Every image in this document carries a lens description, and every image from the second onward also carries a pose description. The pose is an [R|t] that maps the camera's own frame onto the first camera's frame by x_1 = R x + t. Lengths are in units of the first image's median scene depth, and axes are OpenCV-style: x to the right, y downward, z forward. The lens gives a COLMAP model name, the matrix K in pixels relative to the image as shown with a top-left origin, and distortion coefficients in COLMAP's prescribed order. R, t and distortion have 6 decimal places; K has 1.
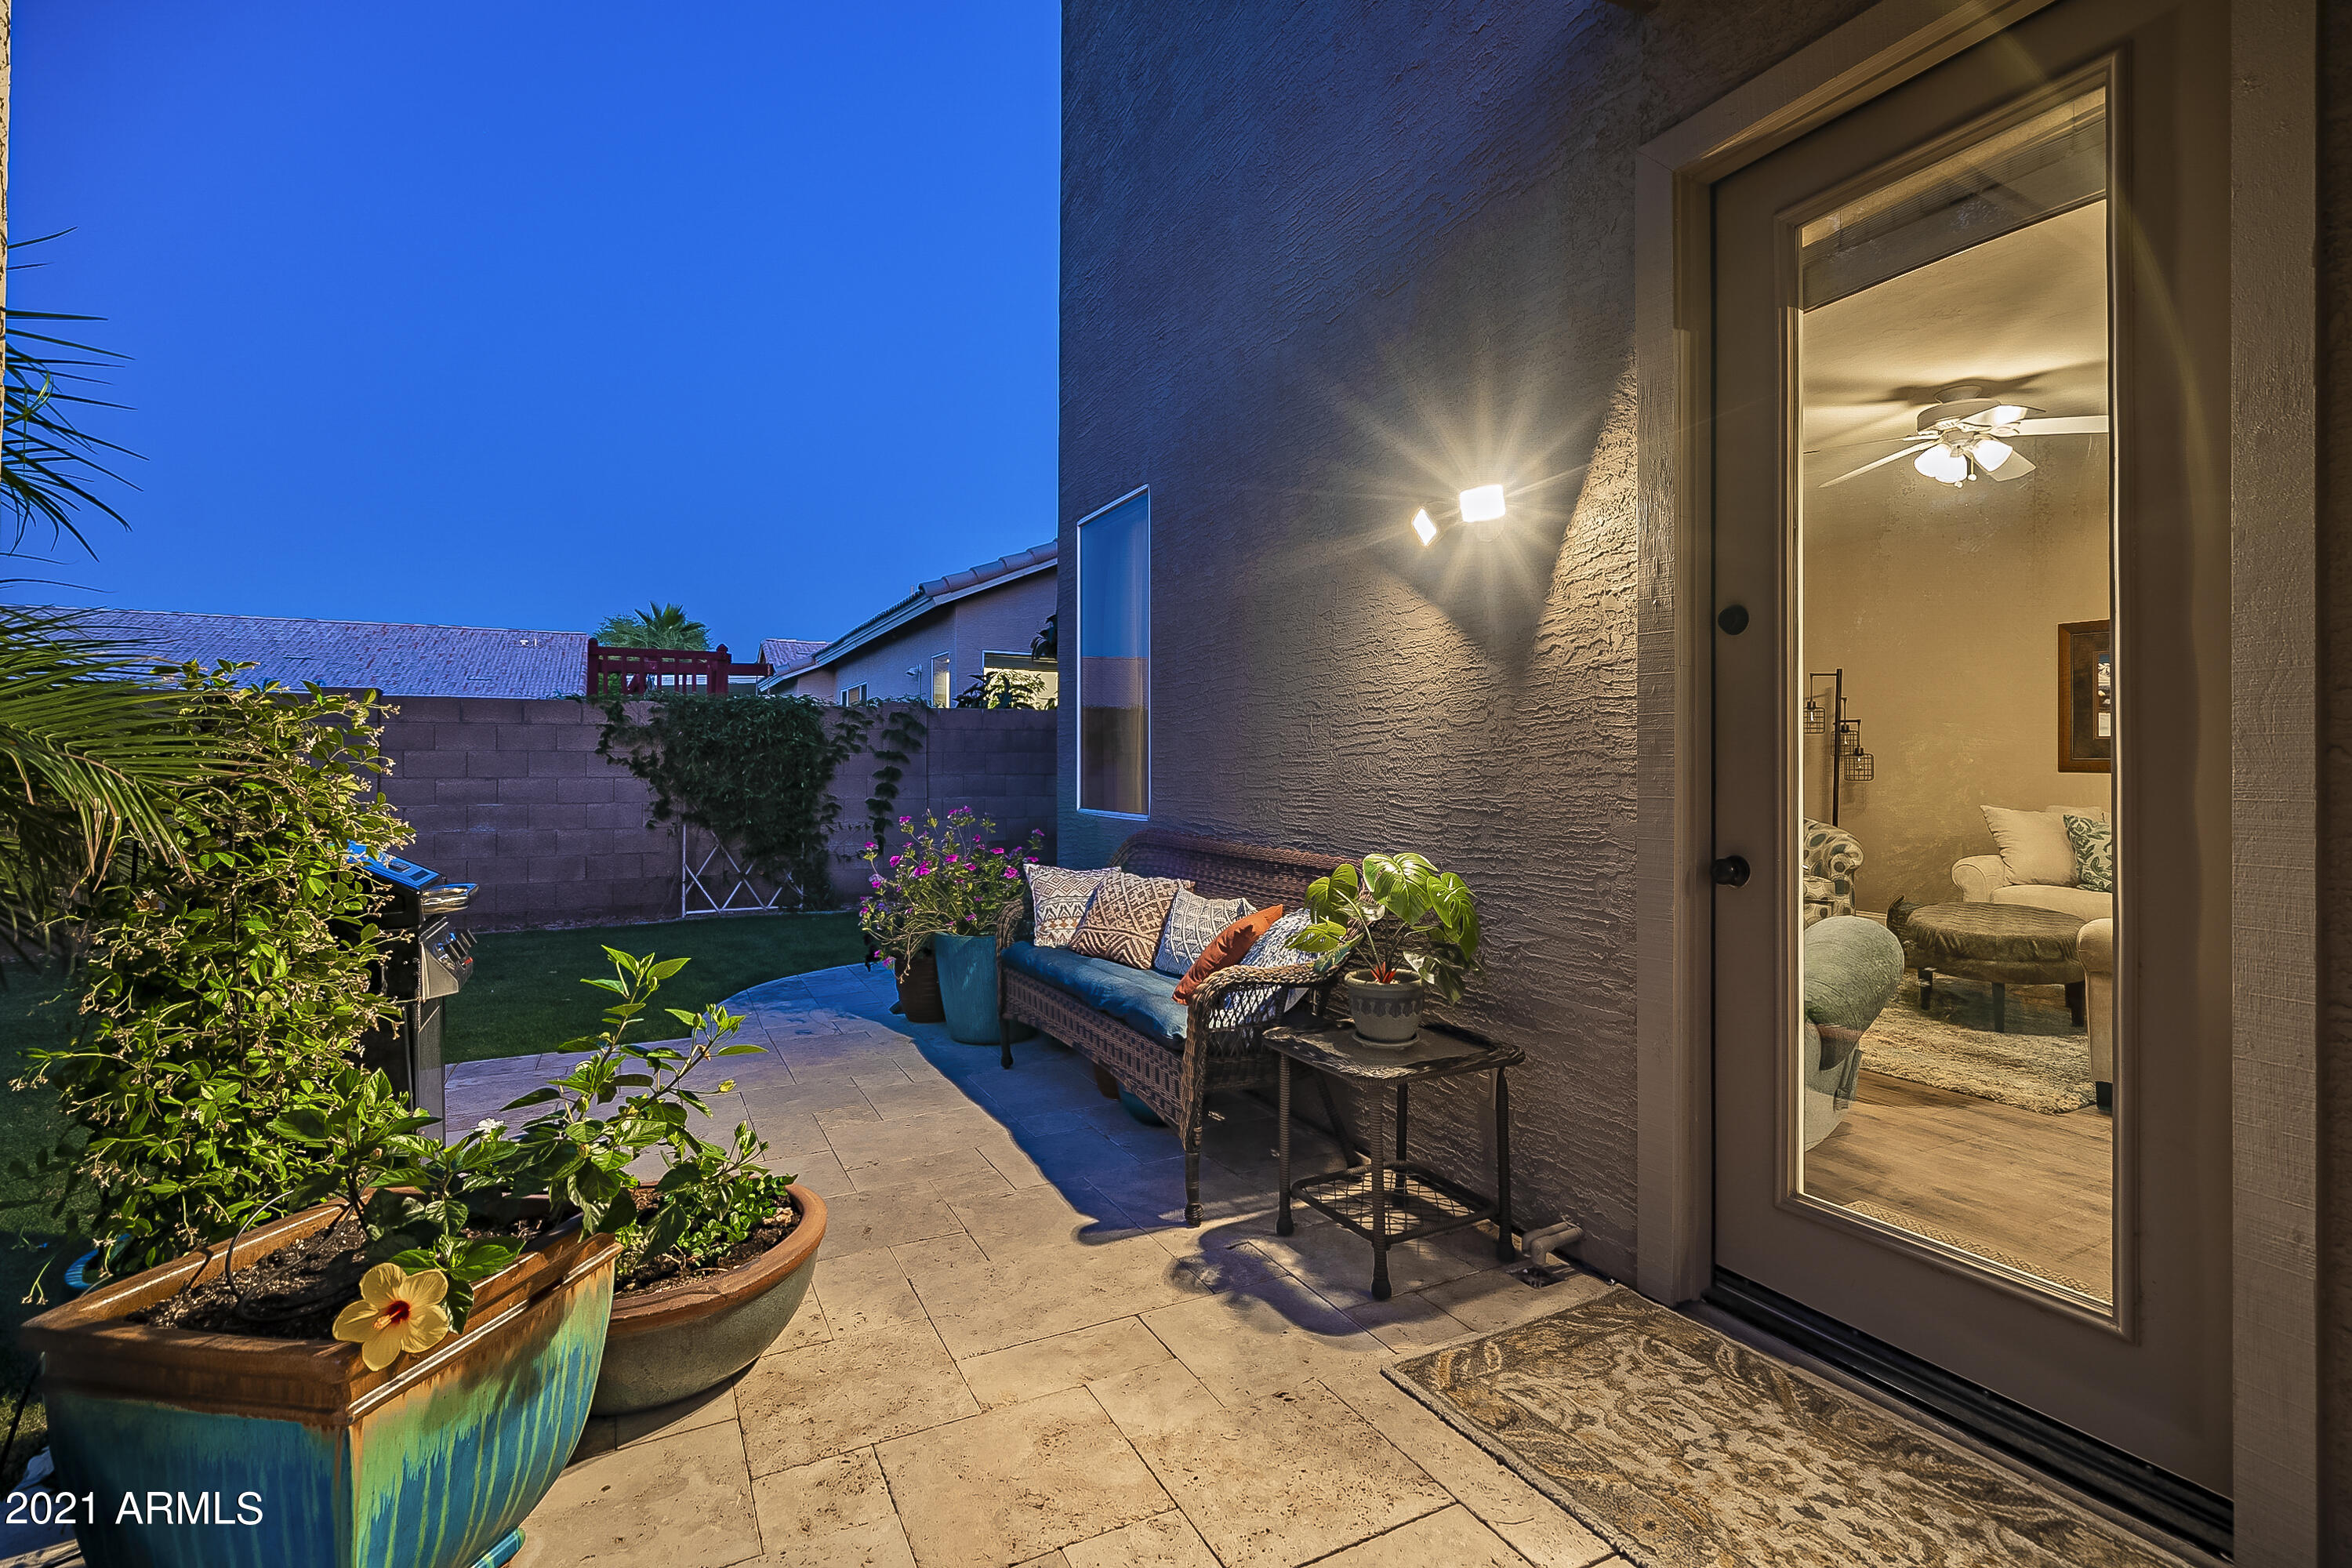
lens RADIAL K [[1081.6, 0, 1180.9], [0, 1081.6, 778.2], [0, 0, 1]] dist [-0.001377, -0.000010]
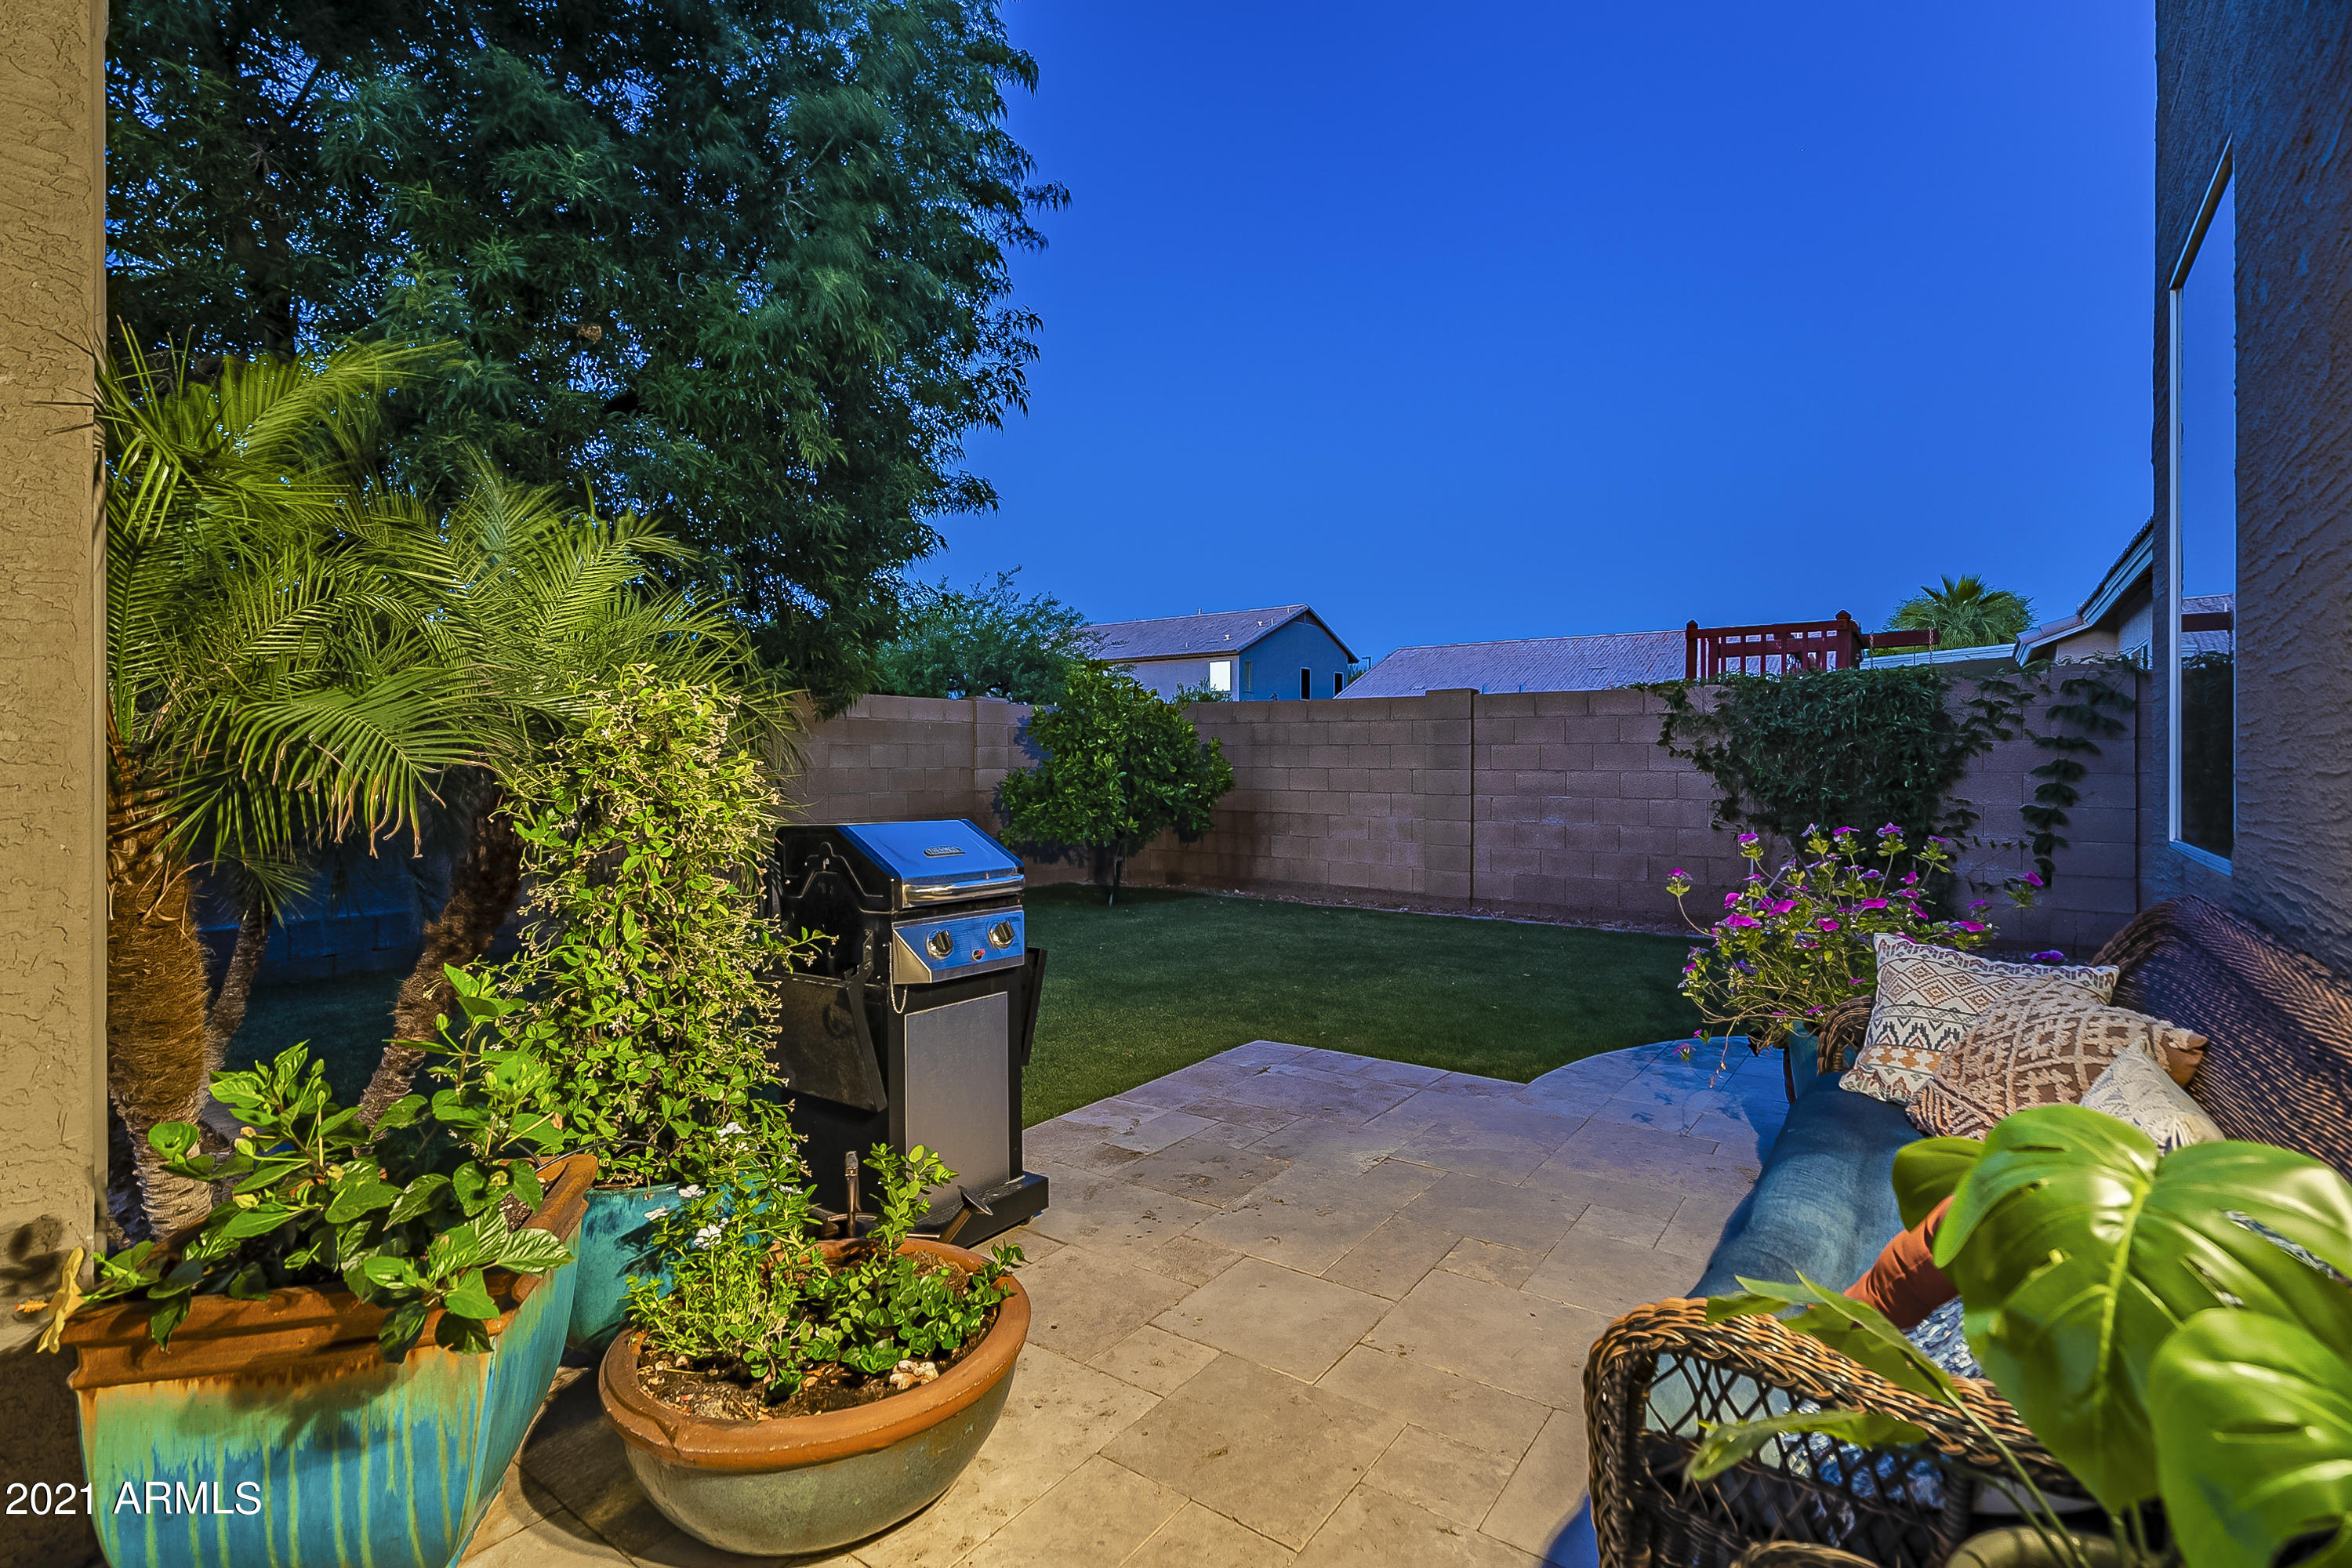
lens RADIAL K [[1081.6, 0, 1180.8], [0, 1081.6, 764.9], [0, 0, 1]] dist [-0.001377, -0.000010]
pose [[0.456076, 0.004789, -0.889928, 0.090540], [-0.011226, 0.999937, -0.000372, -0.001168], [0.889870, 0.010160, 0.456101, 0.212181]]
